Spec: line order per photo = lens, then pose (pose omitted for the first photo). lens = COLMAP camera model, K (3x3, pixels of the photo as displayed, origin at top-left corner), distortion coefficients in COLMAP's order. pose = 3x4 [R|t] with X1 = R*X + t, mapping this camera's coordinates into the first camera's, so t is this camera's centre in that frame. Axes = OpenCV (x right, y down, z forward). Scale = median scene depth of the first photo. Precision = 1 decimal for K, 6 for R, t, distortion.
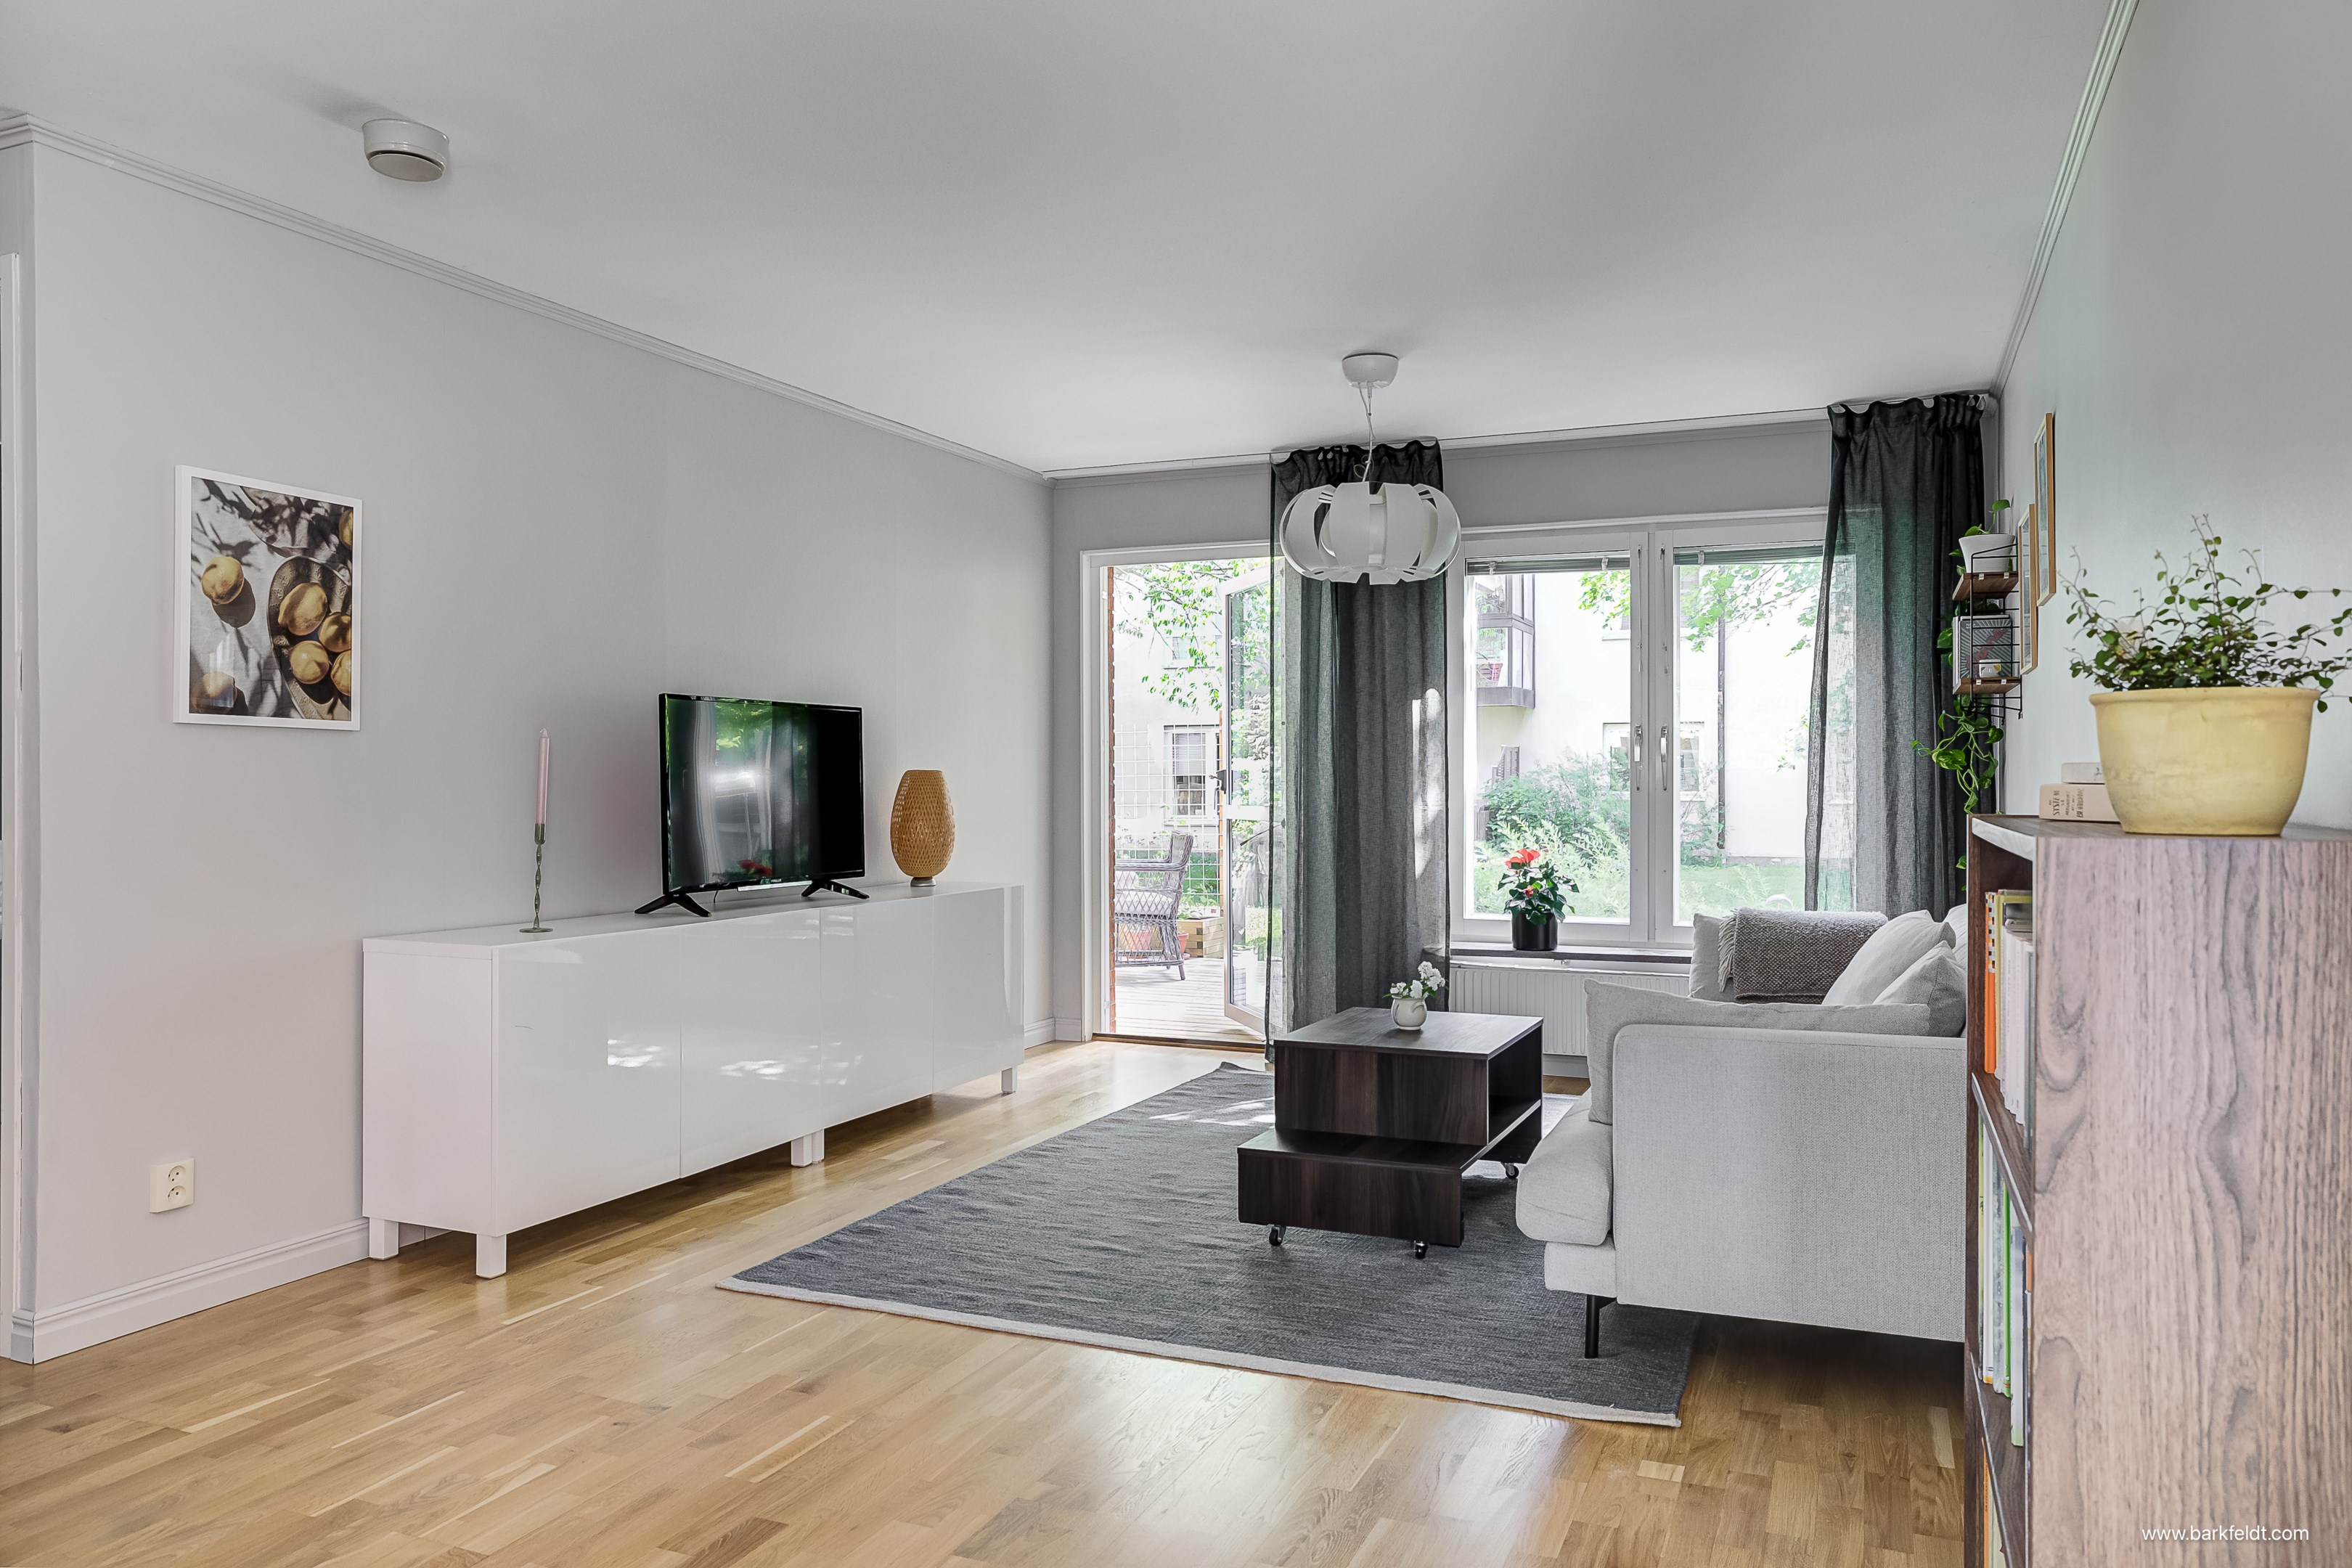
lens RADIAL K [[1575.8, 0, 1230.2], [0, 1575.8, 789.0], [0, 0, 1]] dist [-0.021417, -0.000193]
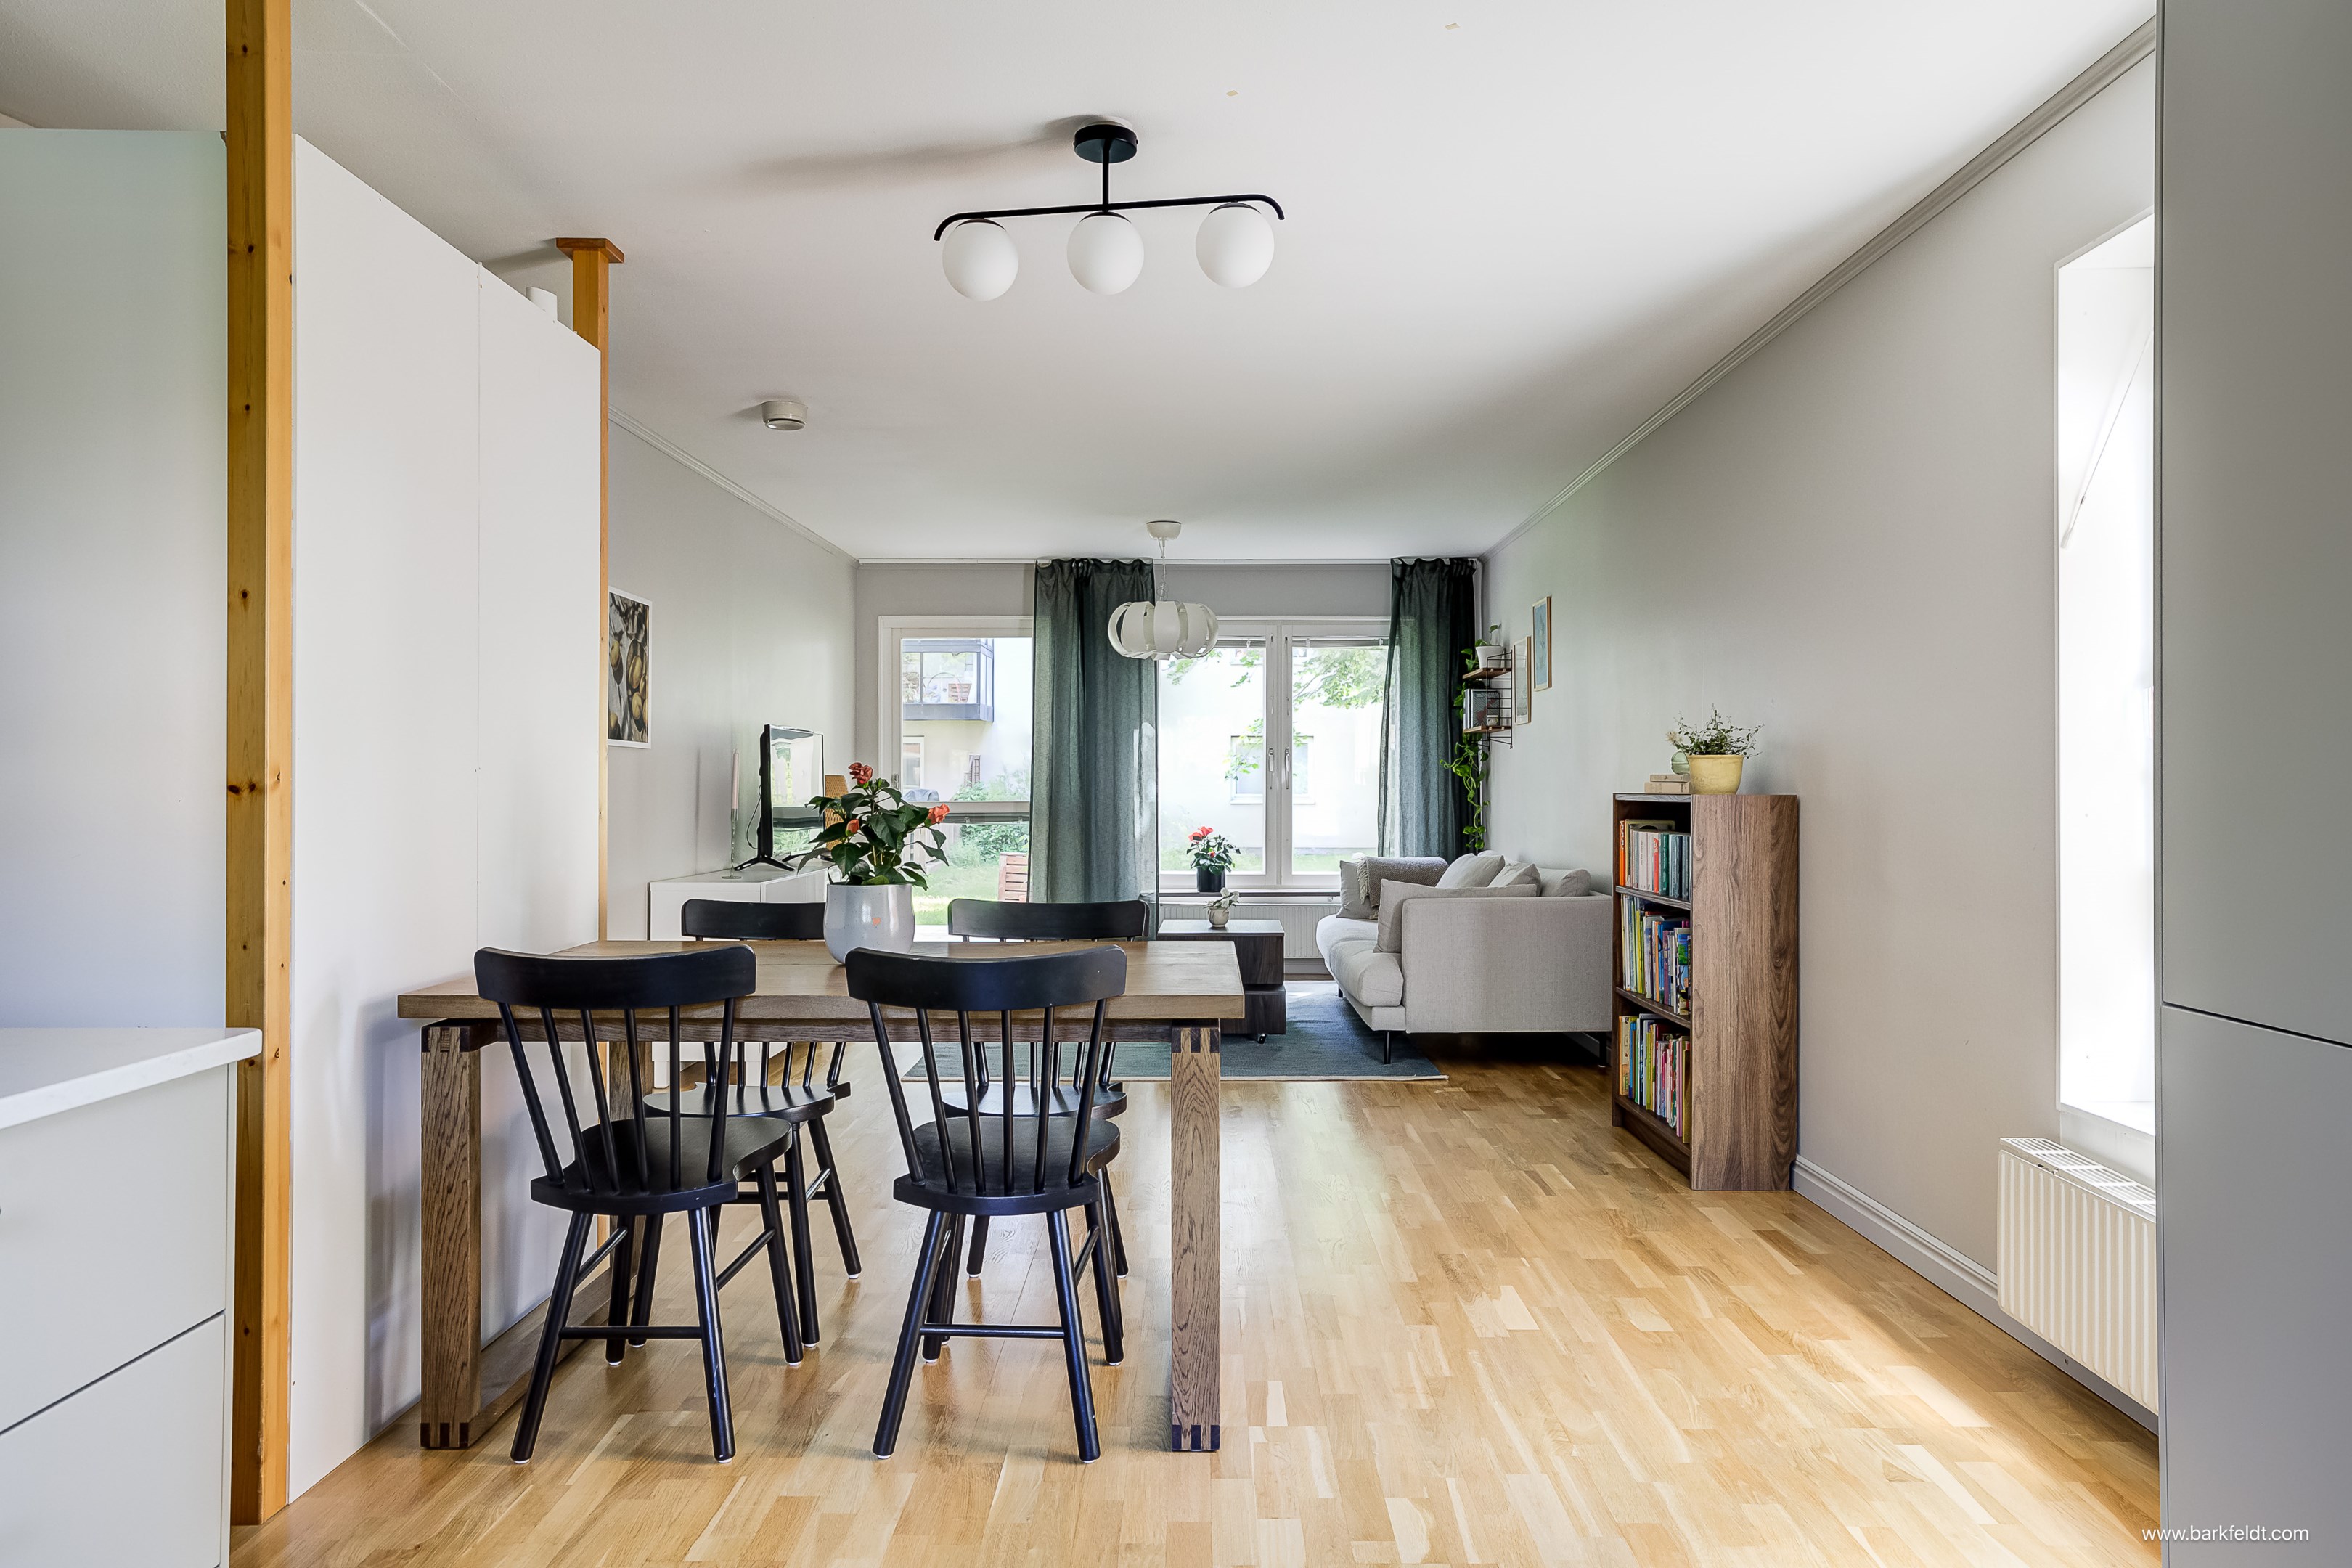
lens RADIAL K [[1525.6, 0, 1217.9], [0, 1525.6, 773.4], [0, 0, 1]] dist [0.002855, 0.007802]
pose [[0.919364, 0.003518, 0.393391, -0.437832], [0.001767, 0.999913, -0.013071, 0.005686], [-0.393403, 0.012712, 0.919278, -0.428719]]
